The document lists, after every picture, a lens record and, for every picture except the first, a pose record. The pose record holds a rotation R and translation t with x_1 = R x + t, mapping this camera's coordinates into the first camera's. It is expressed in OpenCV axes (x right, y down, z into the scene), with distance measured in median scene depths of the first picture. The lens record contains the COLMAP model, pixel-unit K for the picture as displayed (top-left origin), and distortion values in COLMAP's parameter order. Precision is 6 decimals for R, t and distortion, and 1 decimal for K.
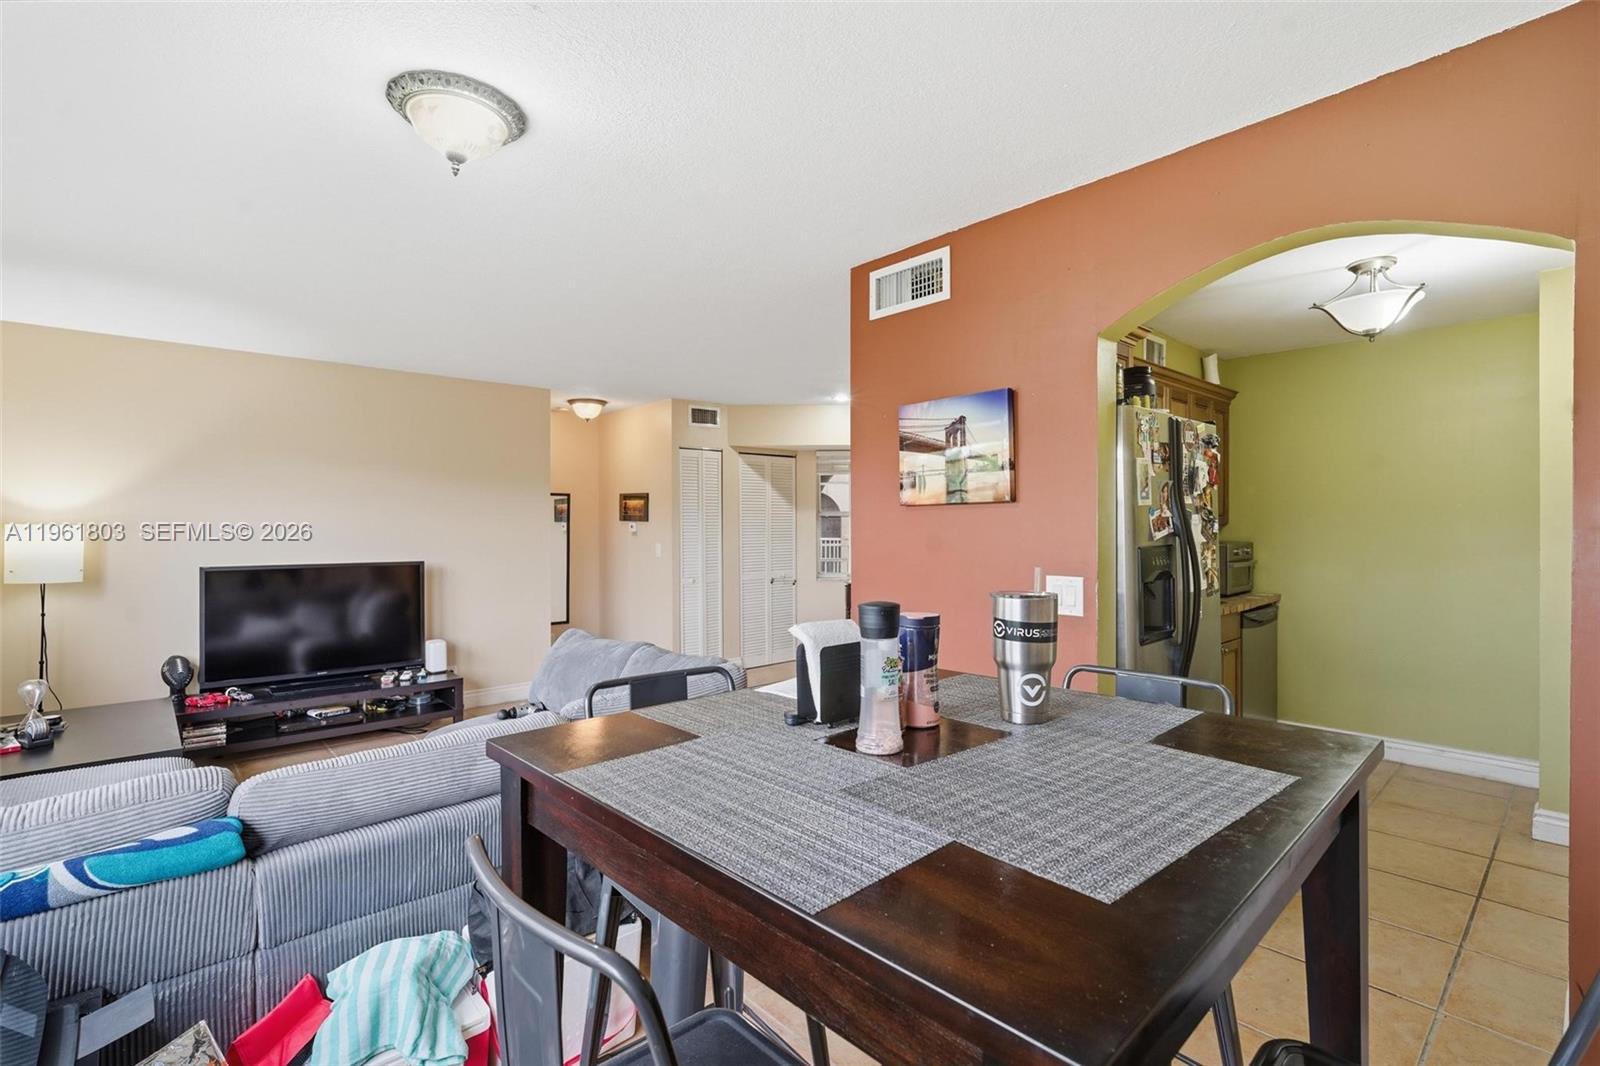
lens RADIAL K [[737.3, 0, 803.5], [0, 737.3, 528.3], [0, 0, 1]] dist [-0.000612, 0.000622]
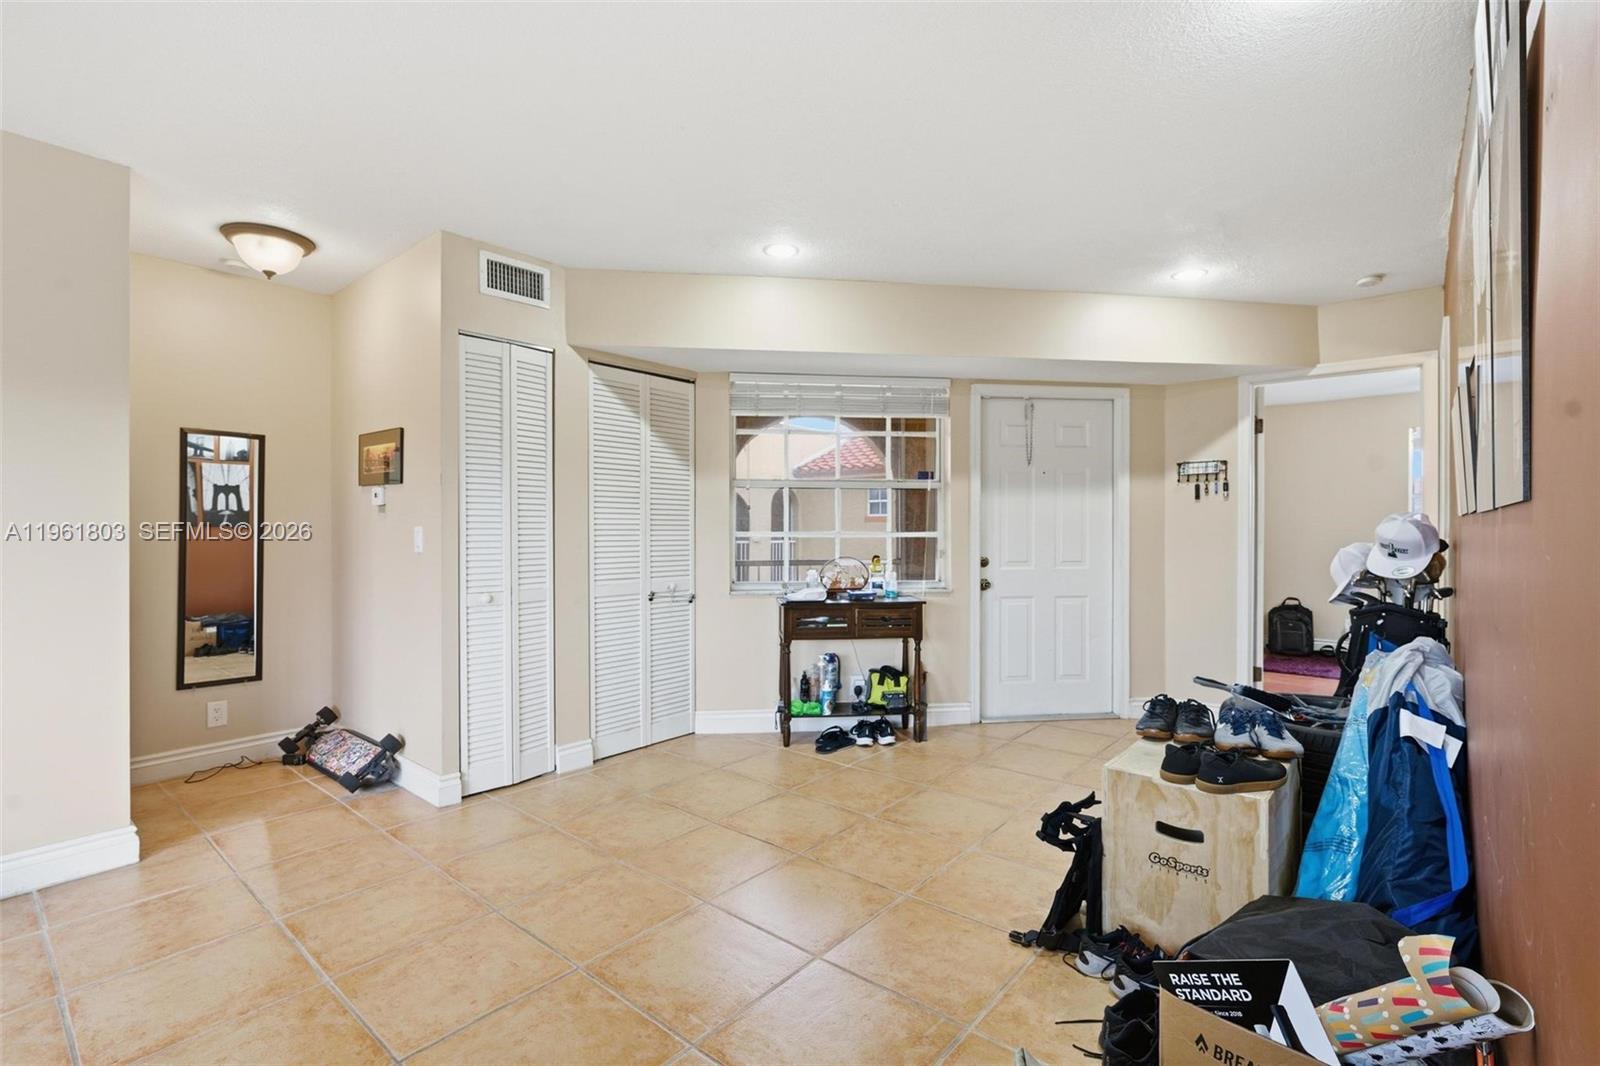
lens RADIAL K [[737.3, 0, 803.5], [0, 737.3, 528.3], [0, 0, 1]] dist [-0.000612, 0.000622]
pose [[0.991406, 0.004570, 0.130744, -0.001291], [-0.003503, 0.999959, -0.008388, 0.024555], [-0.130777, 0.007858, 0.991381, 0.446693]]
